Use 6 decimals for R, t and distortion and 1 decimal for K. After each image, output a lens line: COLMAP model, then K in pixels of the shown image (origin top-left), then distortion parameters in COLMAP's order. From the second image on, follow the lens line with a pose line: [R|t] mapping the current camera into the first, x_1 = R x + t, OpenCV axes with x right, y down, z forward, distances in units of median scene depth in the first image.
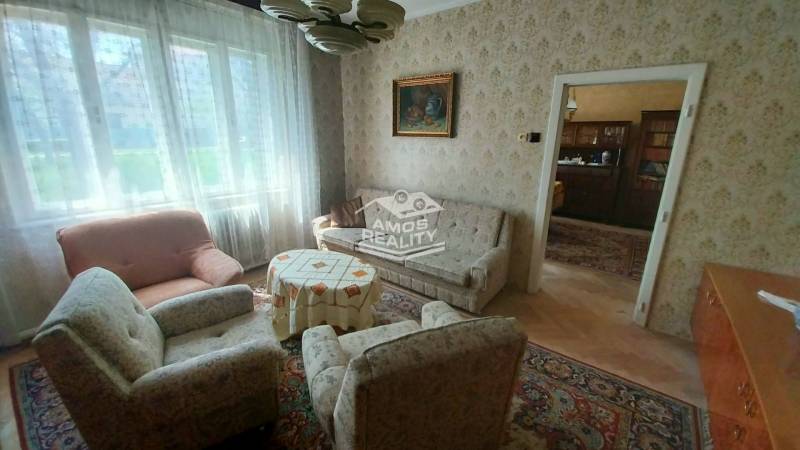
lens RADIAL K [[316.1, 0, 410.2], [0, 316.1, 223.0], [0, 0, 1]] dist [0.000890, 0.000059]
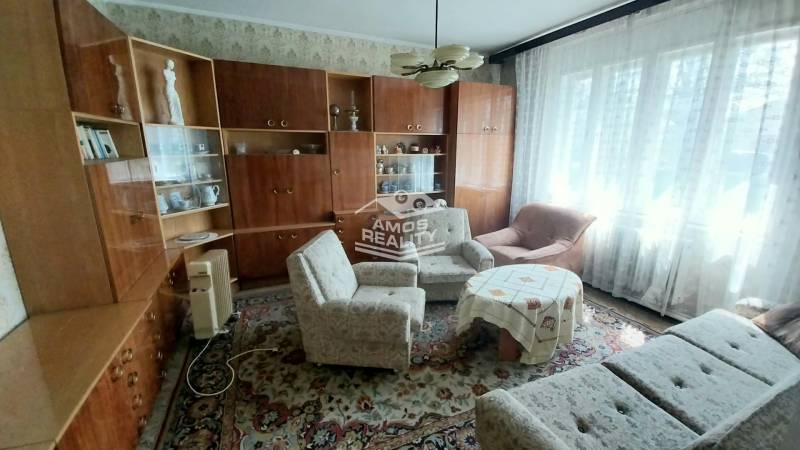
lens RADIAL K [[316.1, 0, 410.2], [0, 316.1, 223.0], [0, 0, 1]] dist [0.000890, 0.000059]
pose [[-0.476567, 0.177733, -0.860985, 0.556690], [-0.248714, 0.912085, 0.325948, -0.205558], [0.843223, 0.369475, -0.390465, 0.807463]]
